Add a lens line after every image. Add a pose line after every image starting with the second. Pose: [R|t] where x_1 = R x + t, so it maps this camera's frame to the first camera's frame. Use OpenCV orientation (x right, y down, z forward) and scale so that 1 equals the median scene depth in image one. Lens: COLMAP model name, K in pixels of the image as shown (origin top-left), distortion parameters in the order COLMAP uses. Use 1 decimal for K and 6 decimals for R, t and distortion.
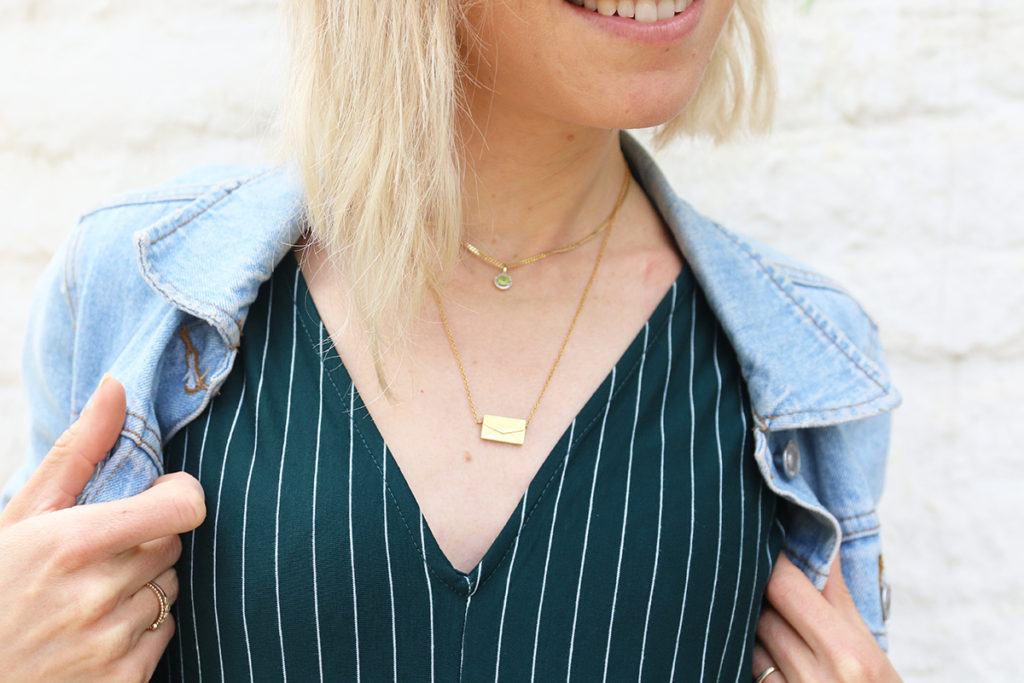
lens RADIAL K [[2026.9, 0, 491.0], [0, 2026.9, 449.0], [0, 0, 1]] dist [0.063812, 0.000000]
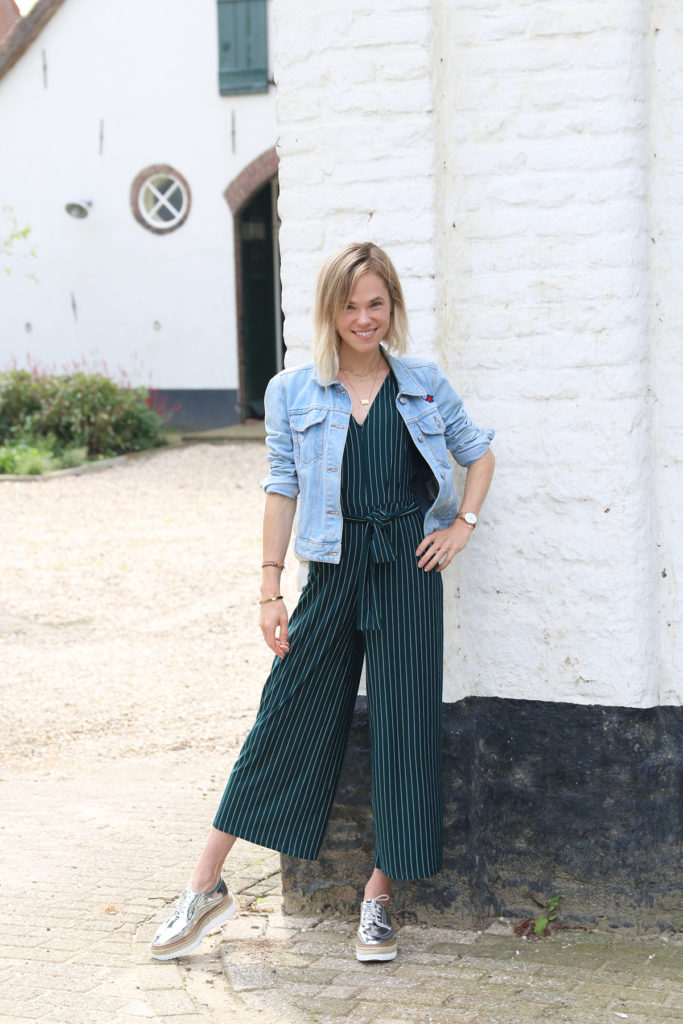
lens RADIAL K [[2296.0, 0, 342.3], [0, 2296.0, 516.5], [0, 0, 1]] dist [0.257240, 0.000000]
pose [[0.976912, -0.000787, -0.213640, 0.770290], [-0.010091, 0.998707, -0.049822, 0.387553], [0.213403, 0.050828, 0.975641, -3.213042]]
